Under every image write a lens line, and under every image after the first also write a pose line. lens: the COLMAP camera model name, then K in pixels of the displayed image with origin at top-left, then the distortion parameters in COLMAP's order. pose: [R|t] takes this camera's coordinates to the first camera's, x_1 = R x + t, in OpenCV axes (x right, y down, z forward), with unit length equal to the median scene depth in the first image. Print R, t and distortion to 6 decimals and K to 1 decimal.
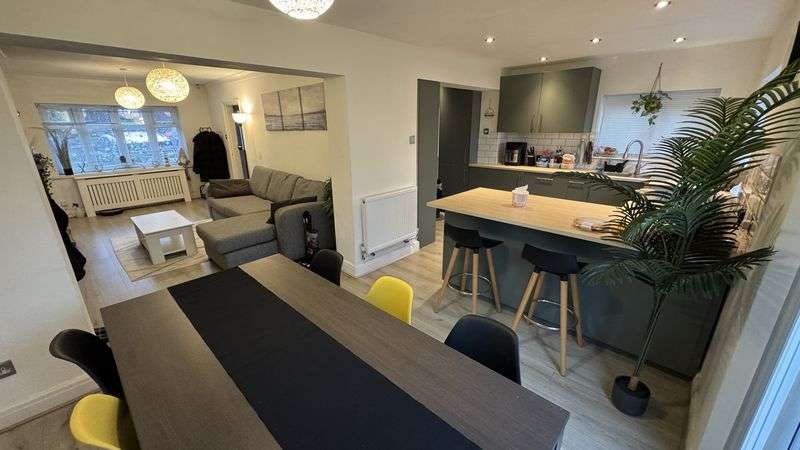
lens RADIAL K [[318.3, 0, 402.5], [0, 318.3, 225.3], [0, 0, 1]] dist [0.001399, 0.000402]
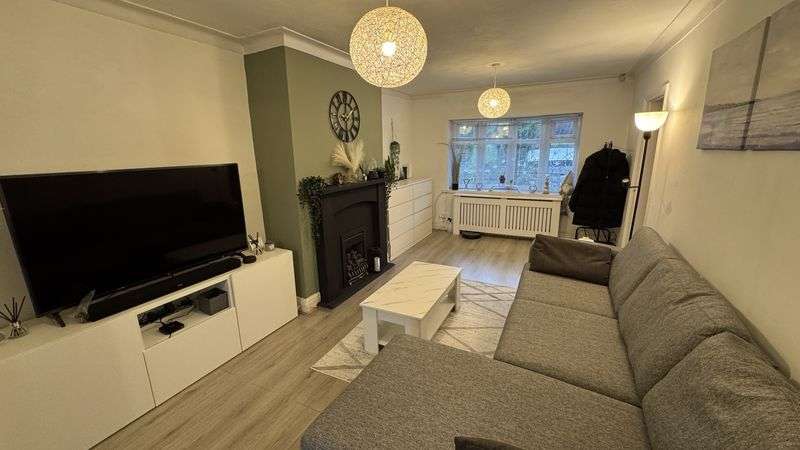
lens RADIAL K [[318.3, 0, 399.3], [0, 318.3, 222.9], [0, 0, 1]] dist [0.001399, 0.000402]
pose [[0.282182, 0.231698, -0.930962, -0.166570], [-0.279166, 0.948236, 0.151379, -0.187079], [0.917845, 0.217176, 0.332257, 0.615716]]
